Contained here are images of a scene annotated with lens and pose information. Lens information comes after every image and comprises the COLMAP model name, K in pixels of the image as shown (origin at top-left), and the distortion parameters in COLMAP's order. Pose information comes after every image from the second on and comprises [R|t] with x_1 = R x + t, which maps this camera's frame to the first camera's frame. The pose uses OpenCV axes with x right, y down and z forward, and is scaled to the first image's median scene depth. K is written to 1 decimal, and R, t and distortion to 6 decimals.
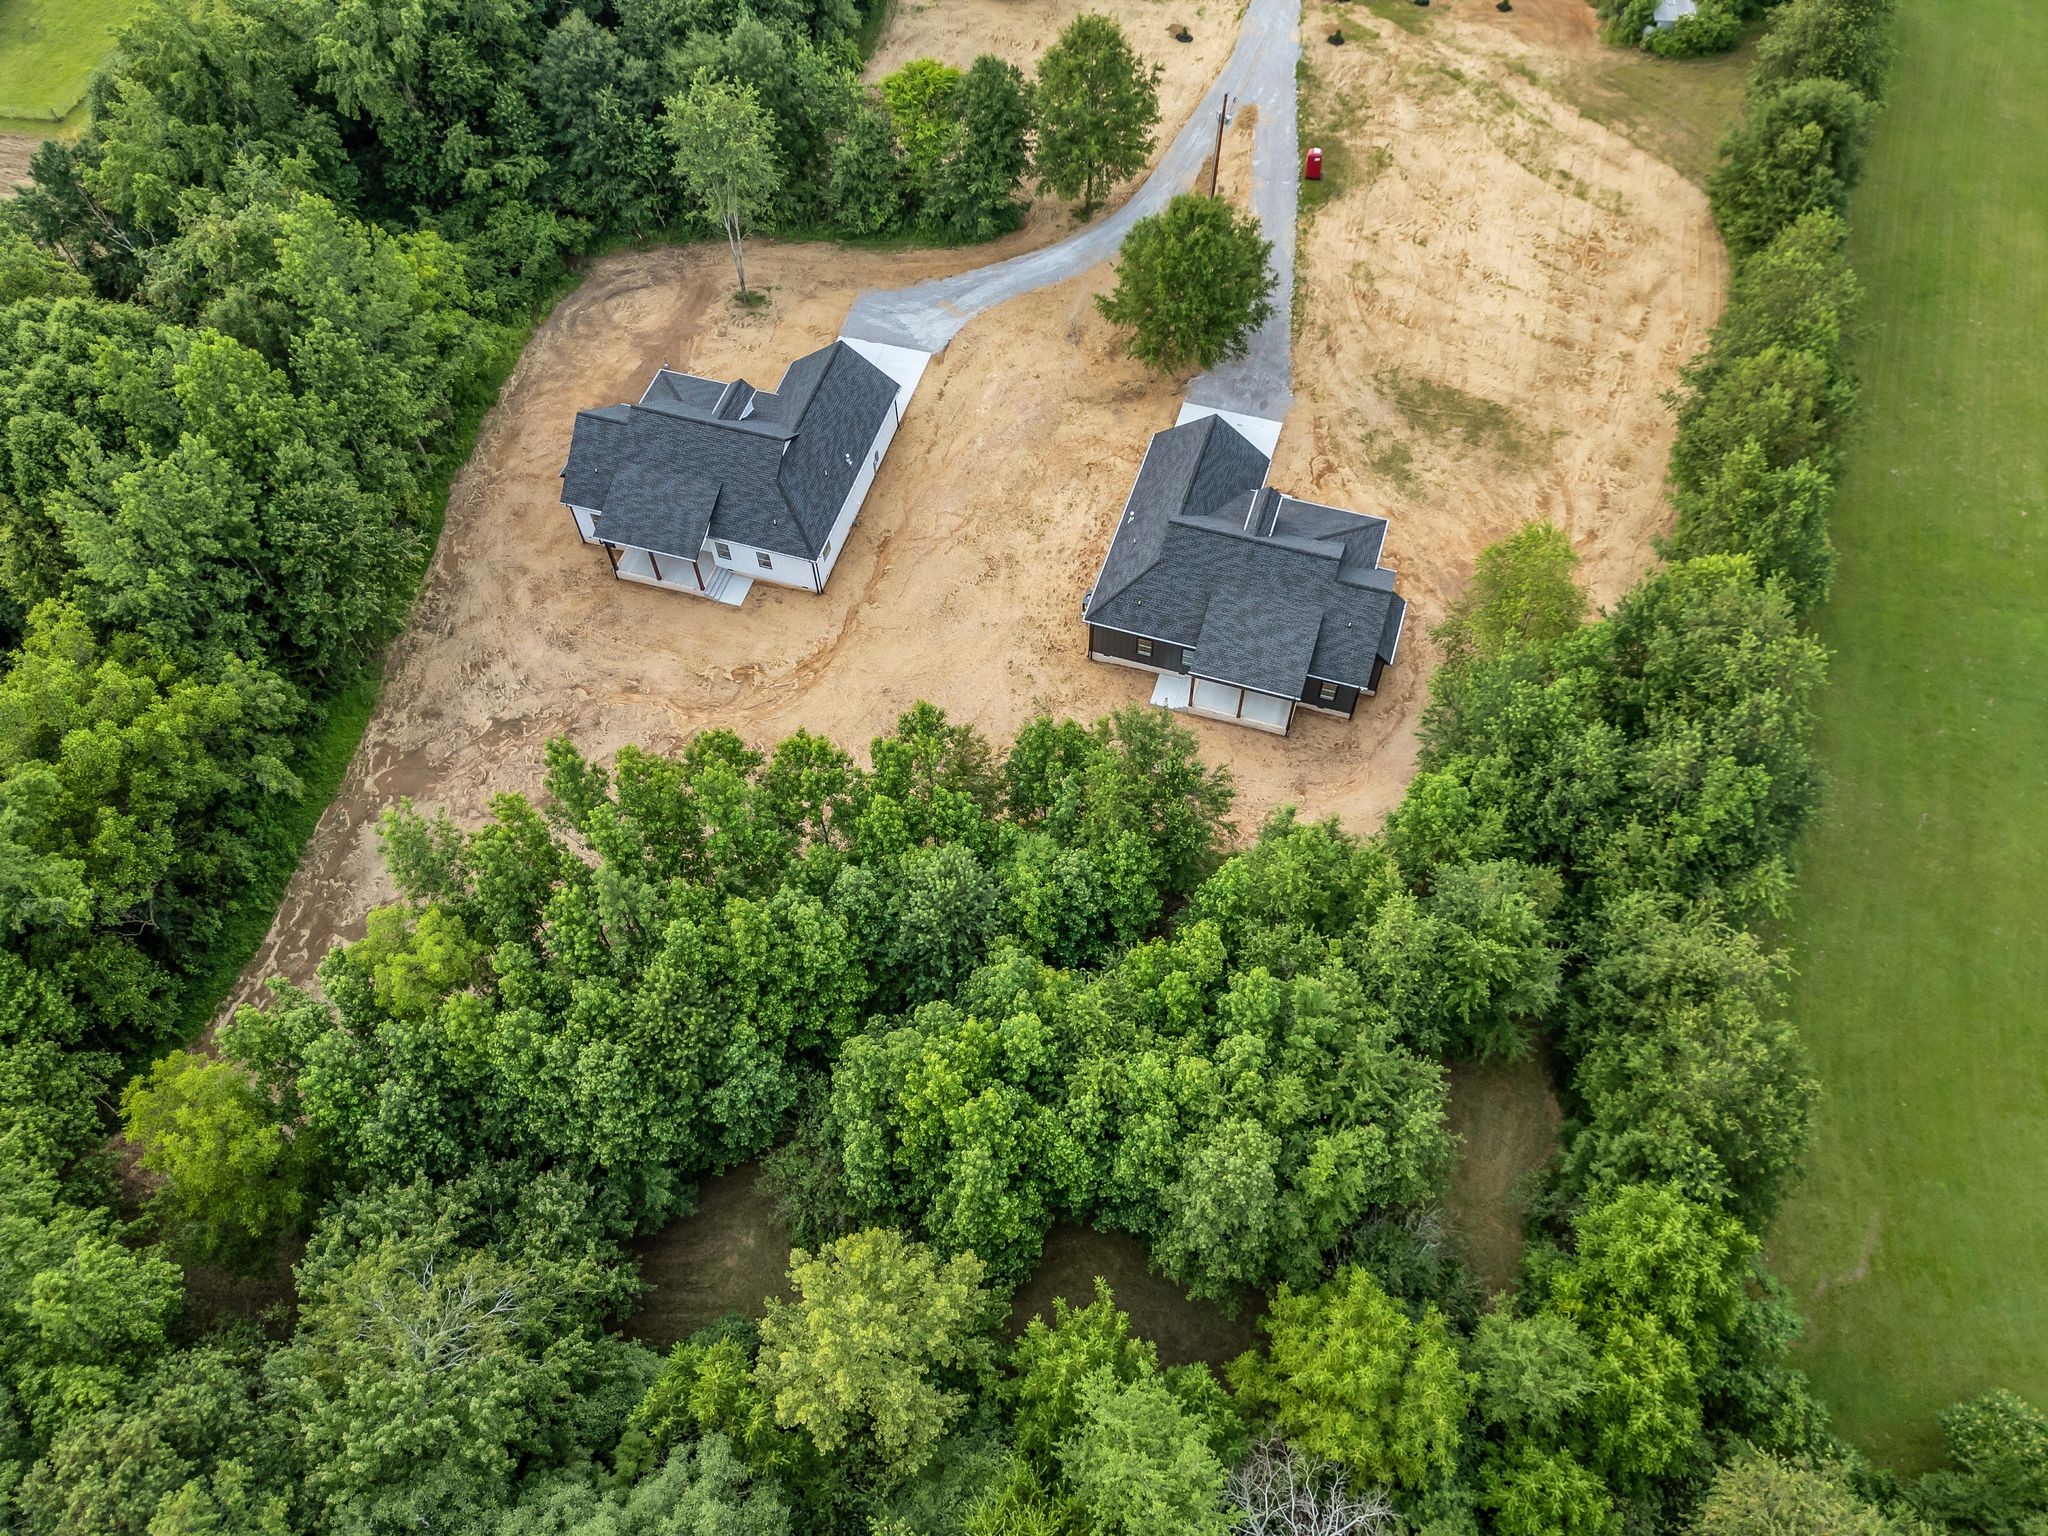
lens RADIAL K [[1501.5, 0, 1067.6], [0, 1501.5, 795.3], [0, 0, 1]] dist [0.076895, -0.077304]
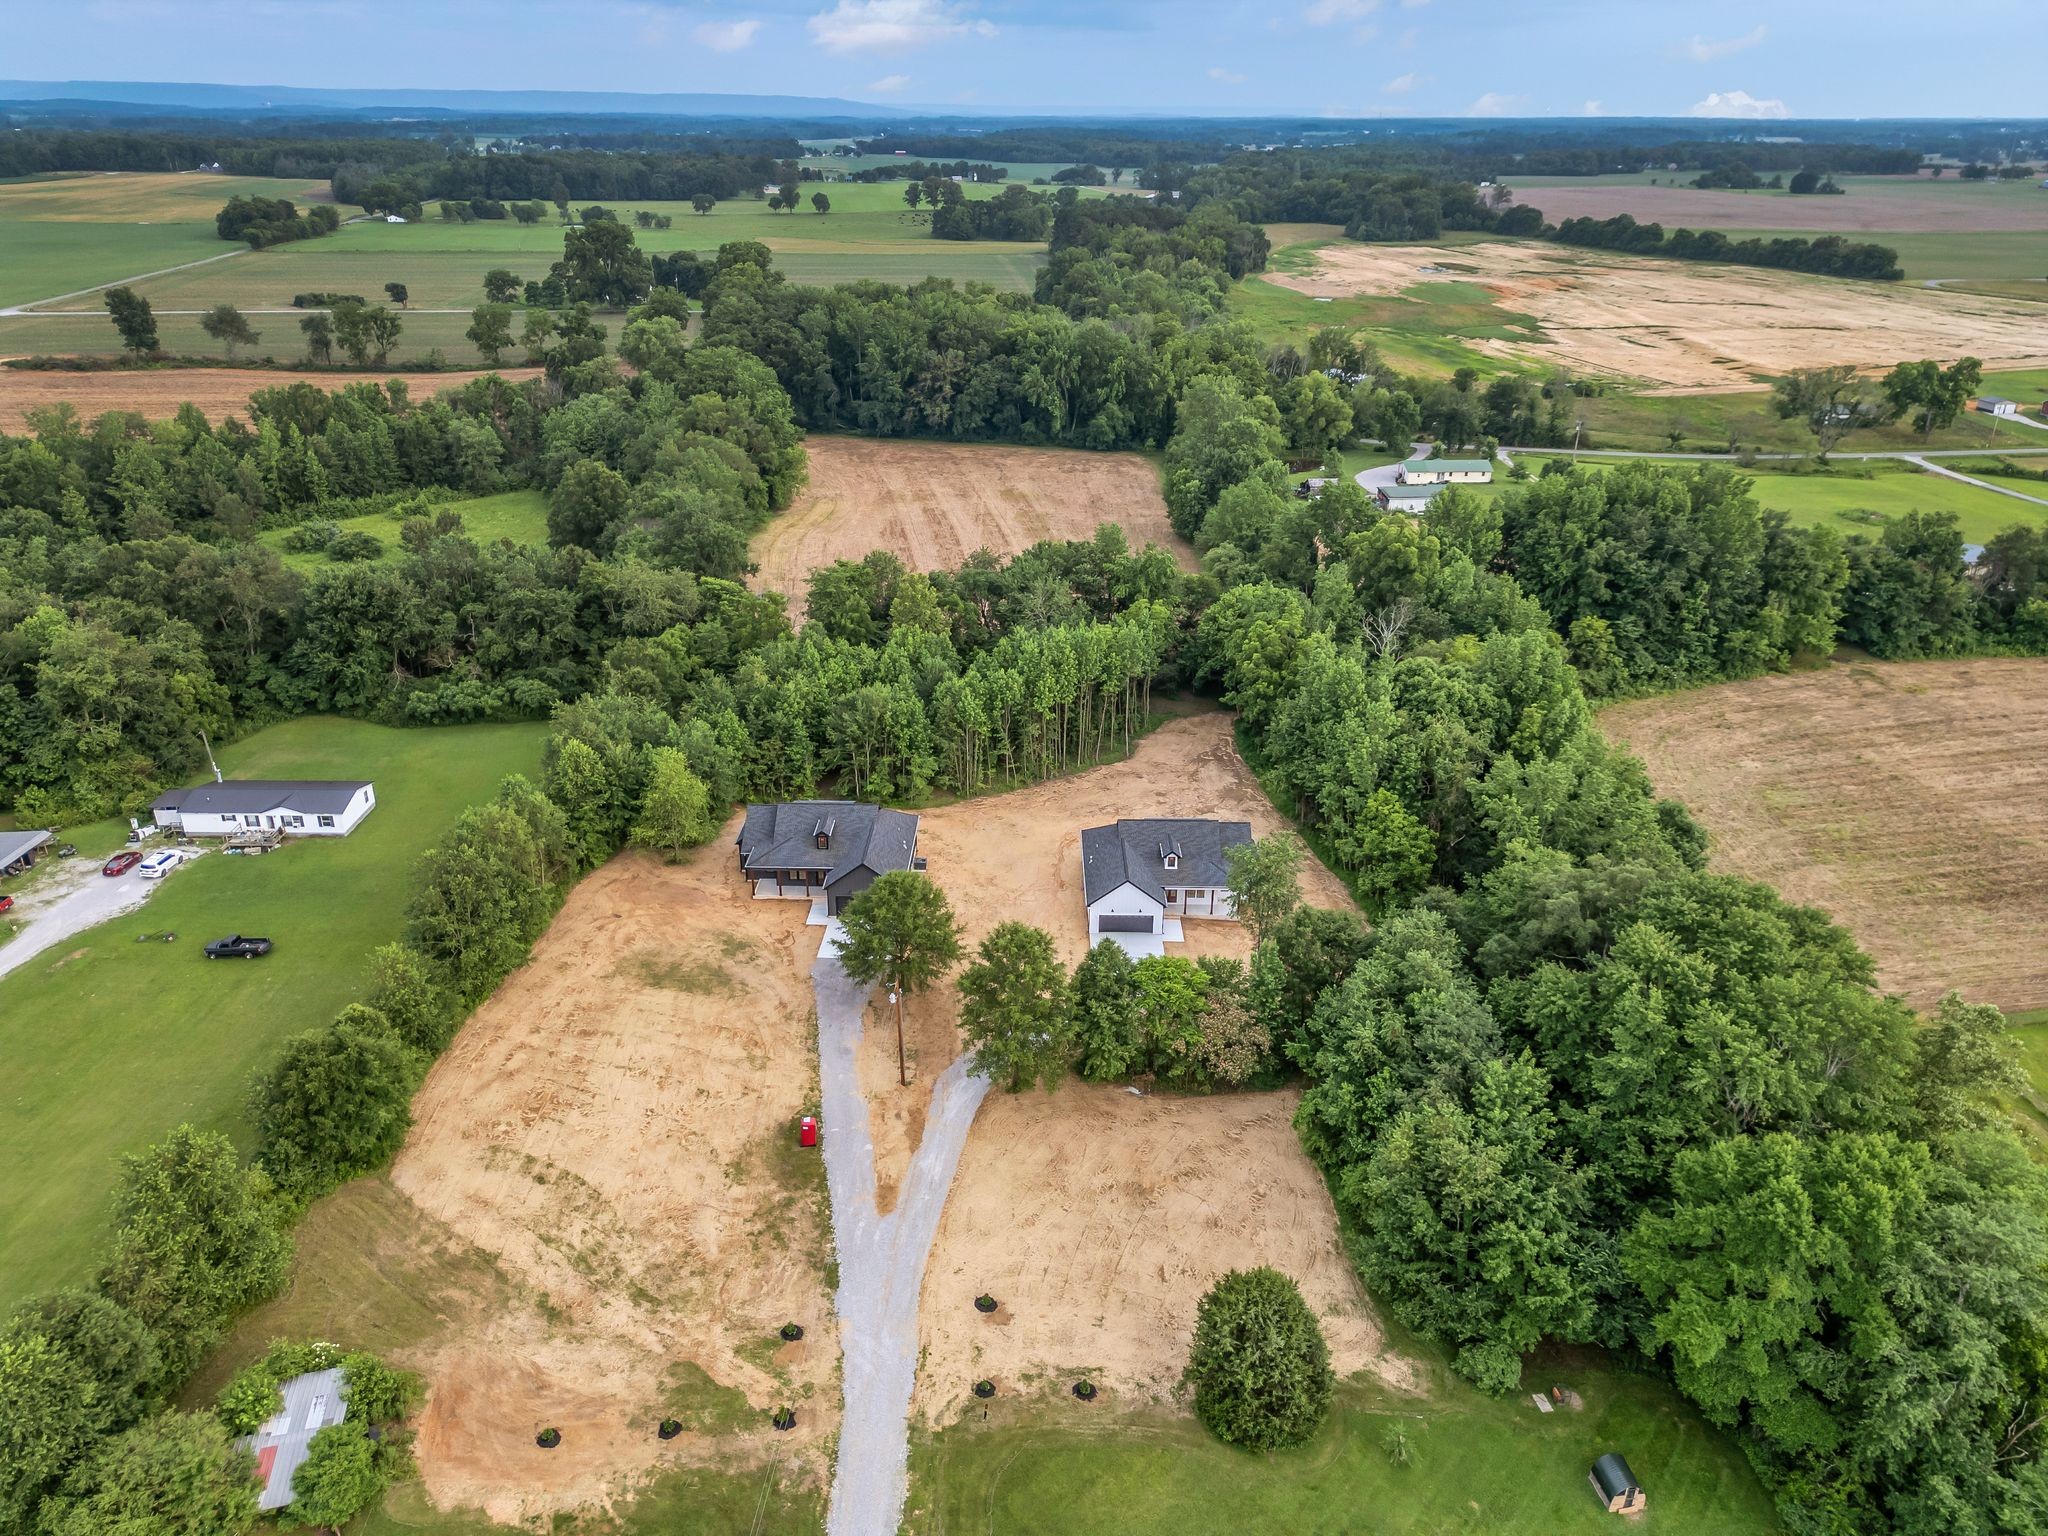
lens RADIAL K [[1434.0, 0, 1034.0], [0, 1434.0, 765.7], [0, 0, 1]] dist [0.068706, -0.076924]
pose [[-0.962335, 0.094783, -0.254808, 0.263369], [-0.238868, 0.152768, 0.958960, -1.532708], [0.129819, 0.983706, -0.124374, 1.000812]]
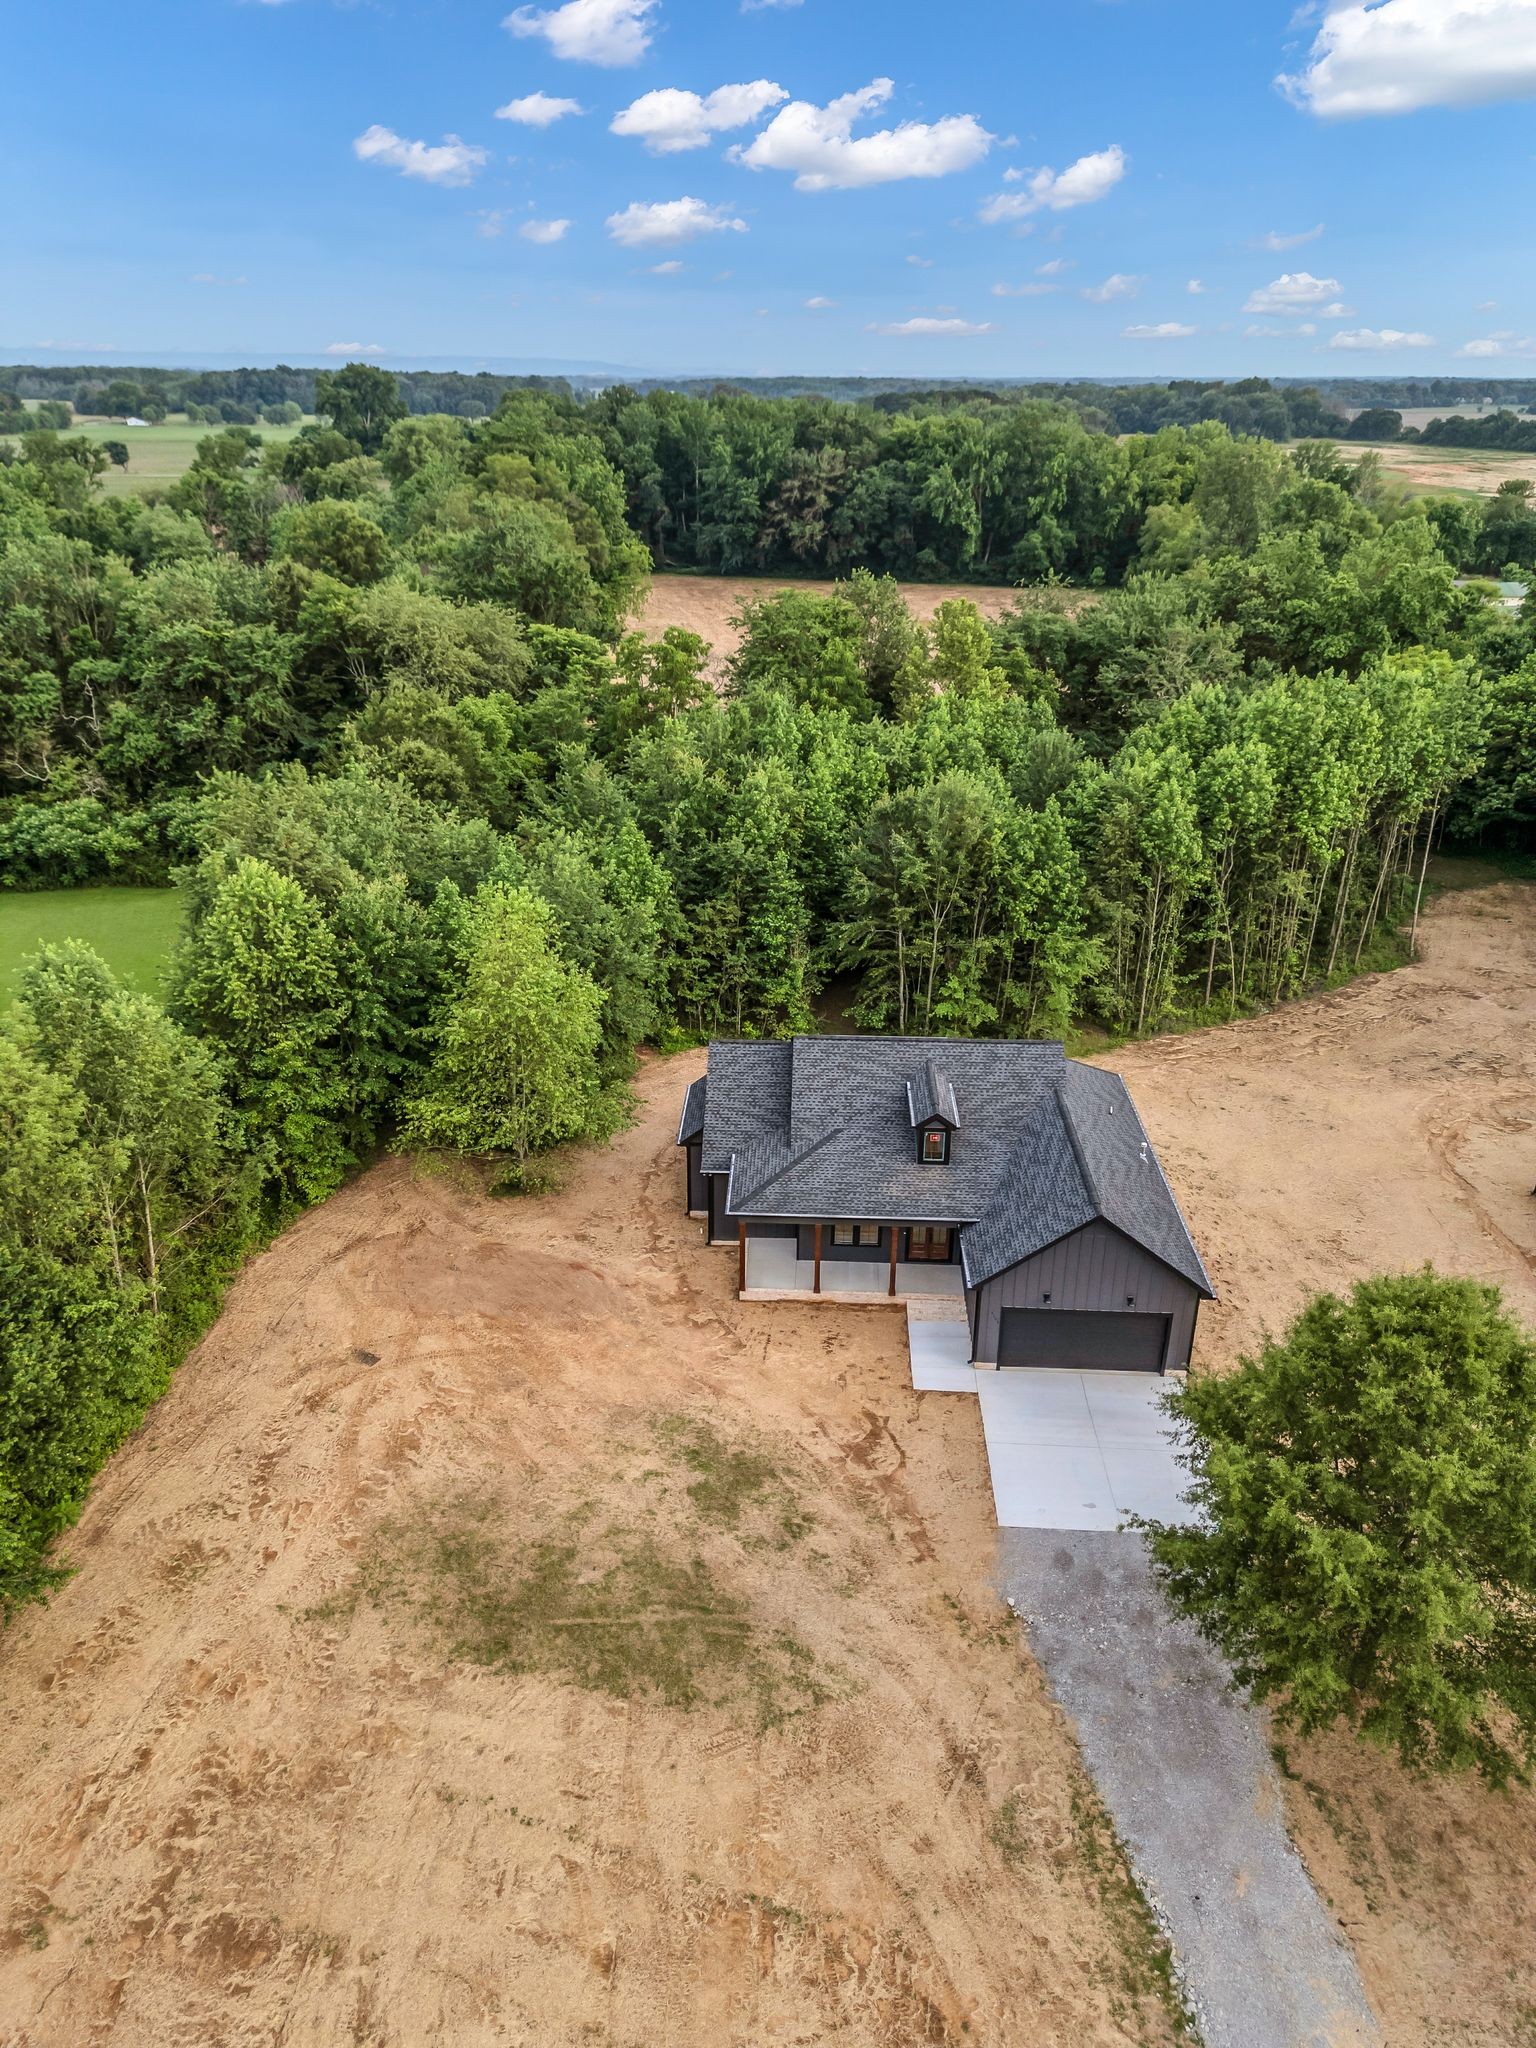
lens RADIAL K [[1434.0, 0, 768.0], [0, 1434.0, 1024.0], [0, 0, 1]] dist [0.068706, -0.076924]
pose [[-0.966611, 0.089073, -0.240270, 0.284738], [-0.224617, 0.156767, 0.961754, -0.631132], [0.123333, 0.983611, -0.131525, 0.893776]]
